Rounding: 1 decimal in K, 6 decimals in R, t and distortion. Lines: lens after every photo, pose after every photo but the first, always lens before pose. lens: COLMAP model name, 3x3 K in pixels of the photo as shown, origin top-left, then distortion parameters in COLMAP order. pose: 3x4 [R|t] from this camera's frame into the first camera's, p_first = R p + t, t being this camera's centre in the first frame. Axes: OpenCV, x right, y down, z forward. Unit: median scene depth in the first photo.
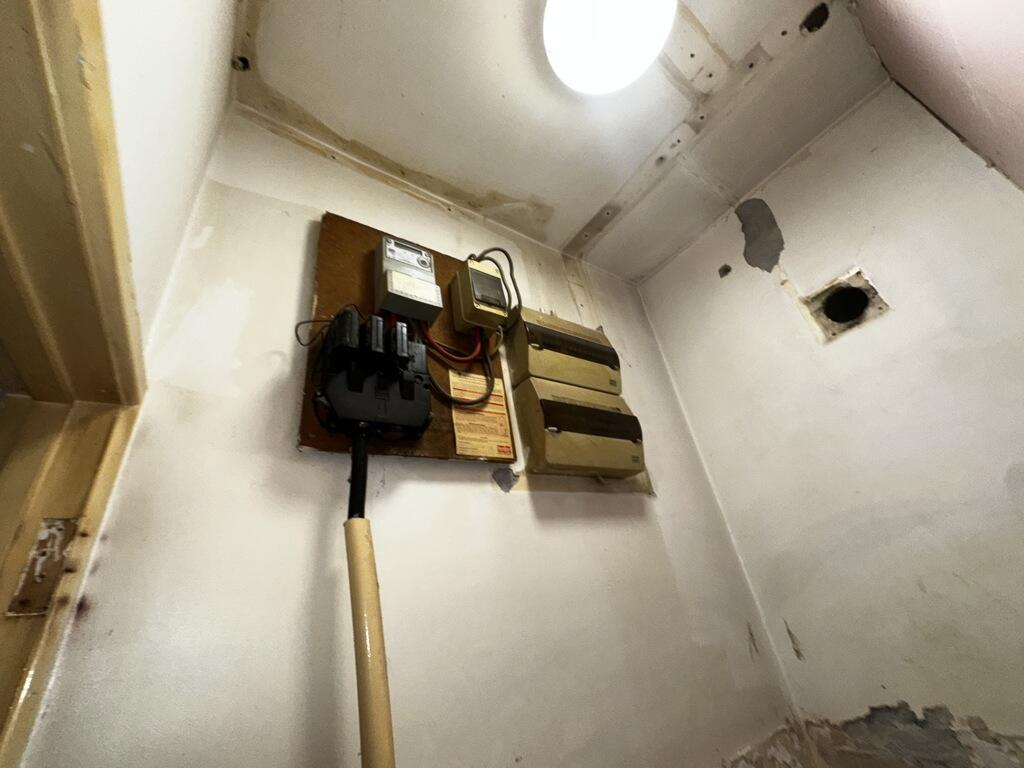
lens RADIAL K [[406.9, 0, 512.0], [0, 406.9, 384.0], [0, 0, 1]] dist [-0.001624, -0.000085]
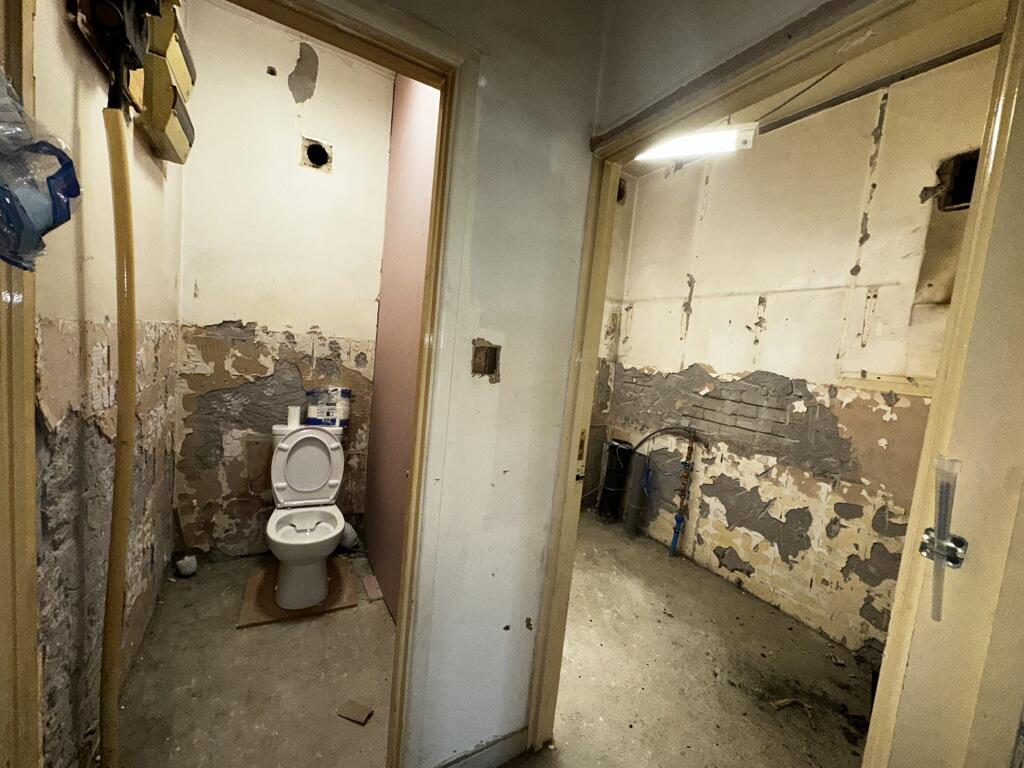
lens RADIAL K [[406.9, 0, 512.0], [0, 406.9, 384.0], [0, 0, 1]] dist [-0.001624, -0.000085]
pose [[0.065869, 0.062356, 0.995878, -1.181069], [-0.571898, 0.820213, -0.013531, 0.236605], [-0.817676, -0.568650, 0.089688, -0.655448]]
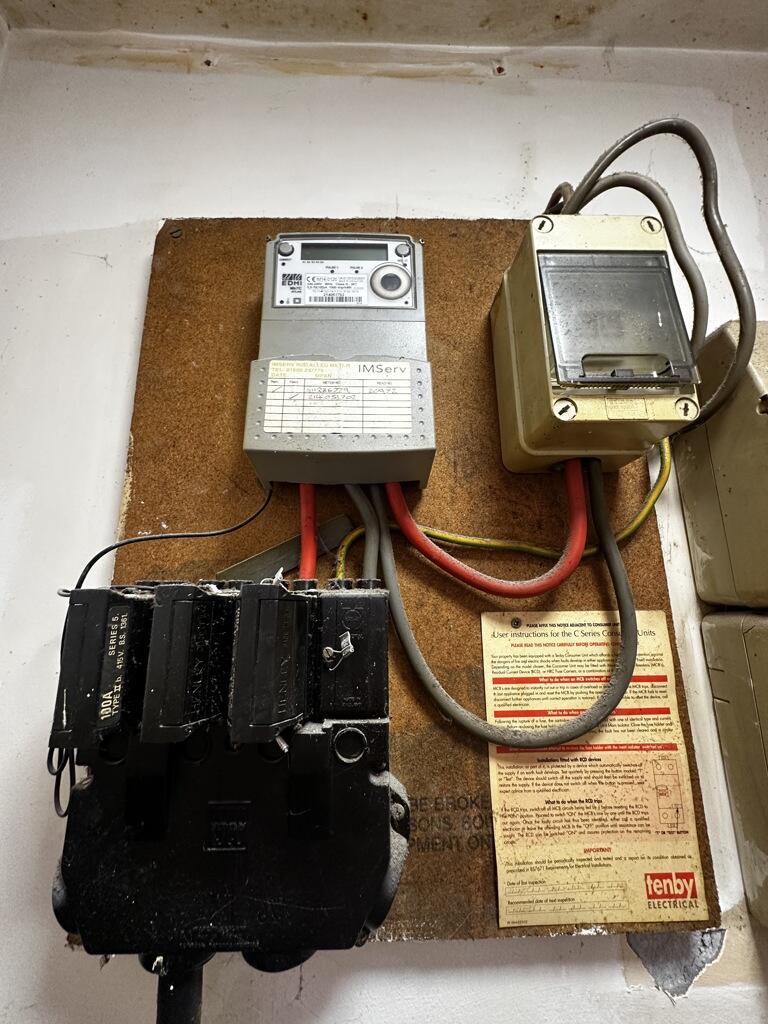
lens RADIAL K [[406.9, 0, 384.0], [0, 406.9, 512.0], [0, 0, 1]] dist [-0.001624, -0.000085]
pose [[0.830152, 0.021734, -0.557113, -0.032703], [0.161803, 0.946844, 0.278041, -0.216288], [0.533542, -0.320959, 0.782508, 0.683615]]
